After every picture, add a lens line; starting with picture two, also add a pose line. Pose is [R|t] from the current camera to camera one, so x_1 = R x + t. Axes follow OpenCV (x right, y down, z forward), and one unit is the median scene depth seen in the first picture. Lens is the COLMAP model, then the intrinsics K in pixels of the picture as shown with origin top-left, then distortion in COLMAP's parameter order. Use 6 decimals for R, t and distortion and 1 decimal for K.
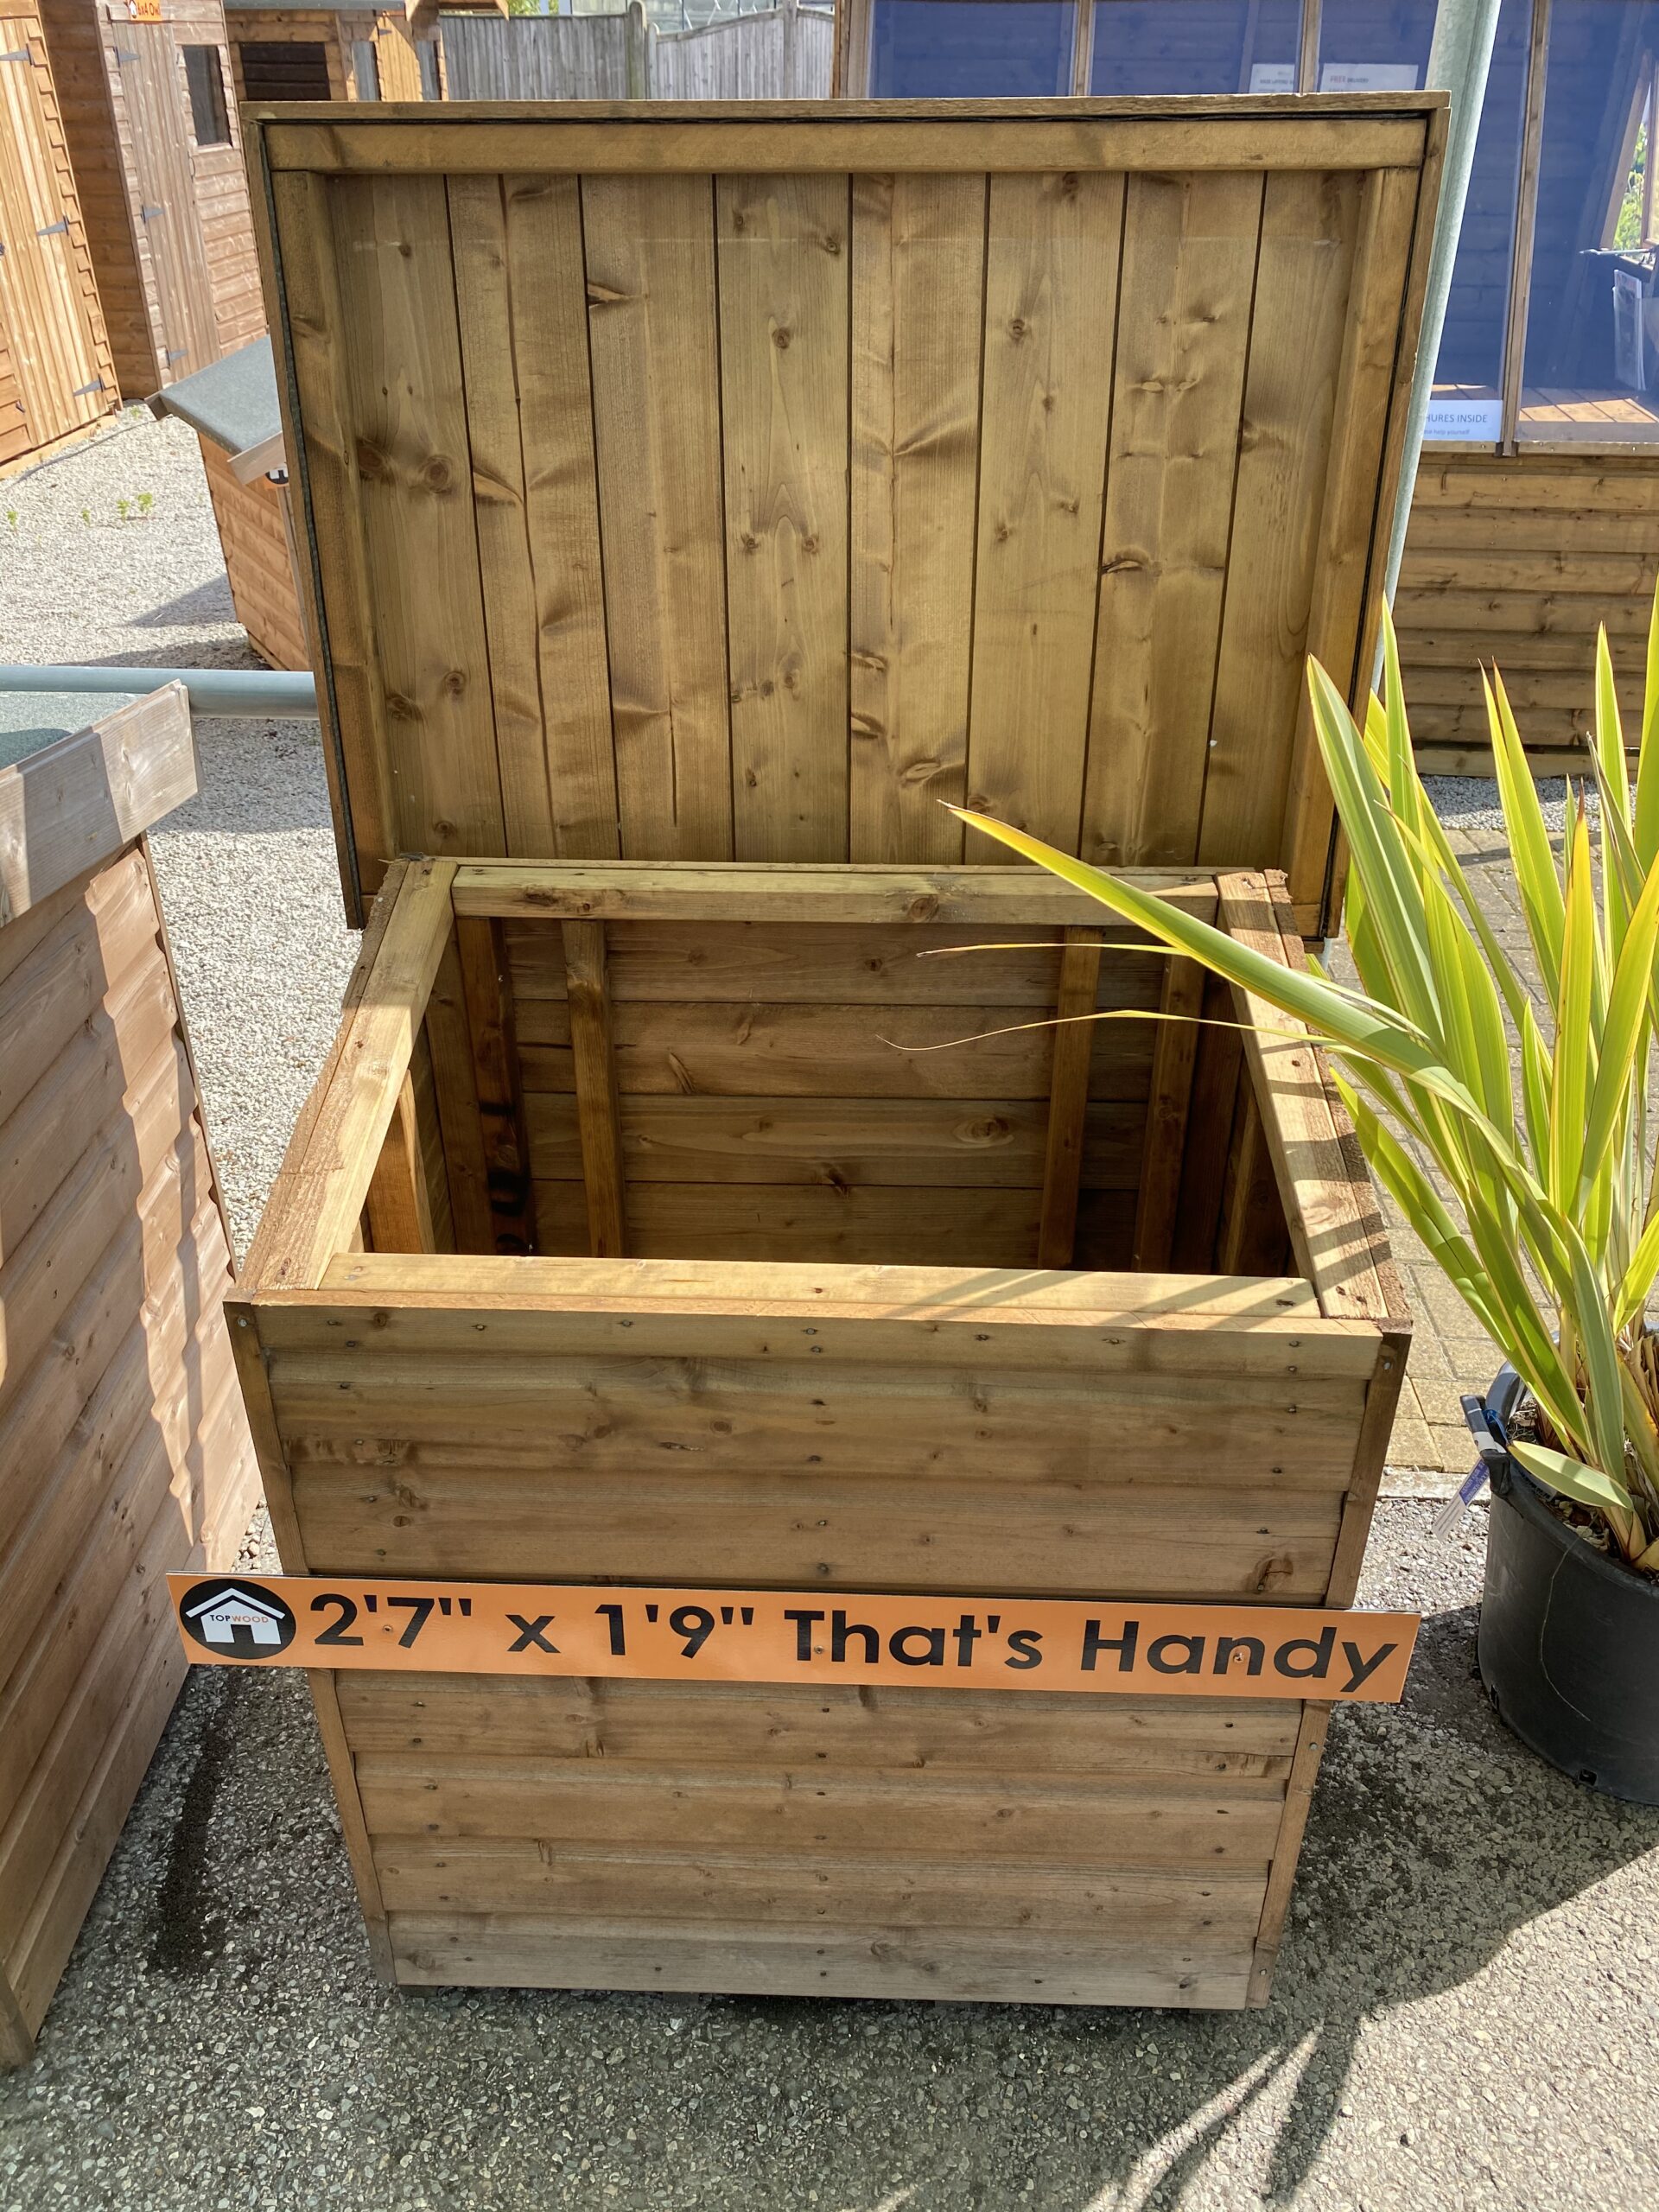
lens RADIAL K [[1817.5, 0, 829.5], [0, 1817.5, 1106.0], [0, 0, 1]] dist [0.006034, 0.002690]
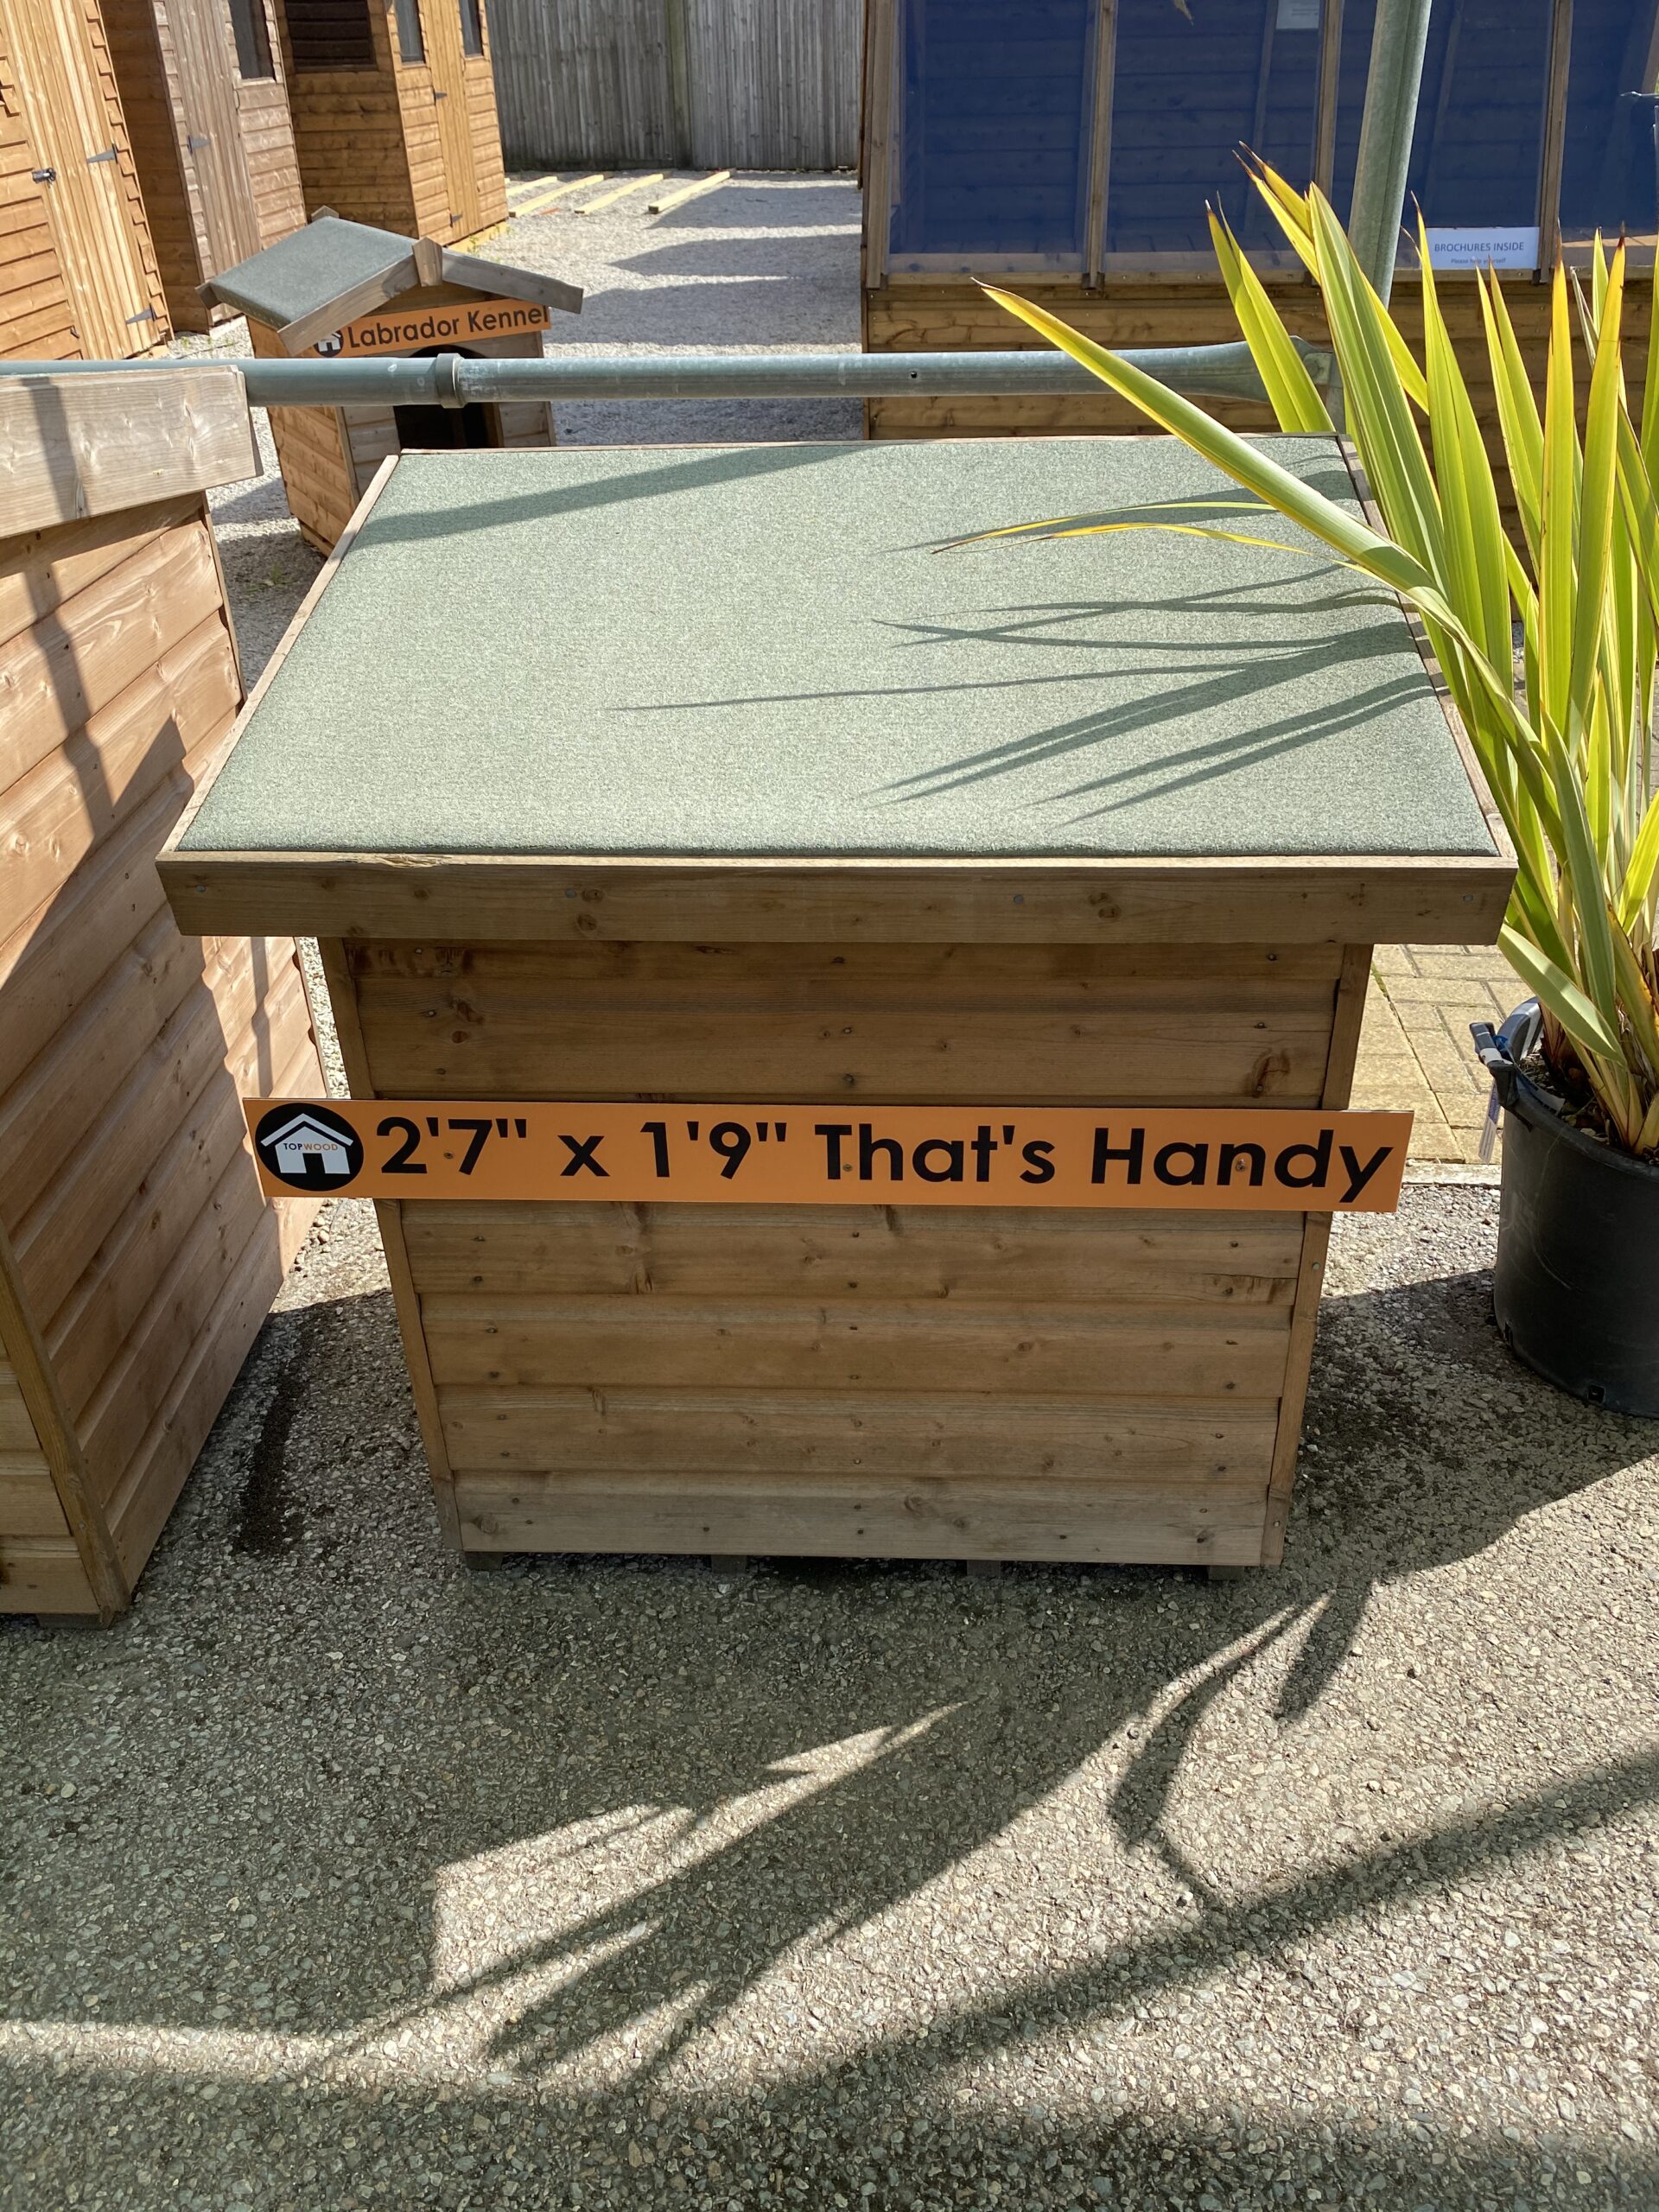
lens RADIAL K [[1817.5, 0, 829.5], [0, 1817.5, 1106.0], [0, 0, 1]] dist [0.006034, 0.002690]
pose [[0.999423, -0.013516, -0.031156, 0.014570], [0.014057, 0.999753, 0.017219, 0.205438], [0.030915, -0.017647, 0.999366, -0.057345]]
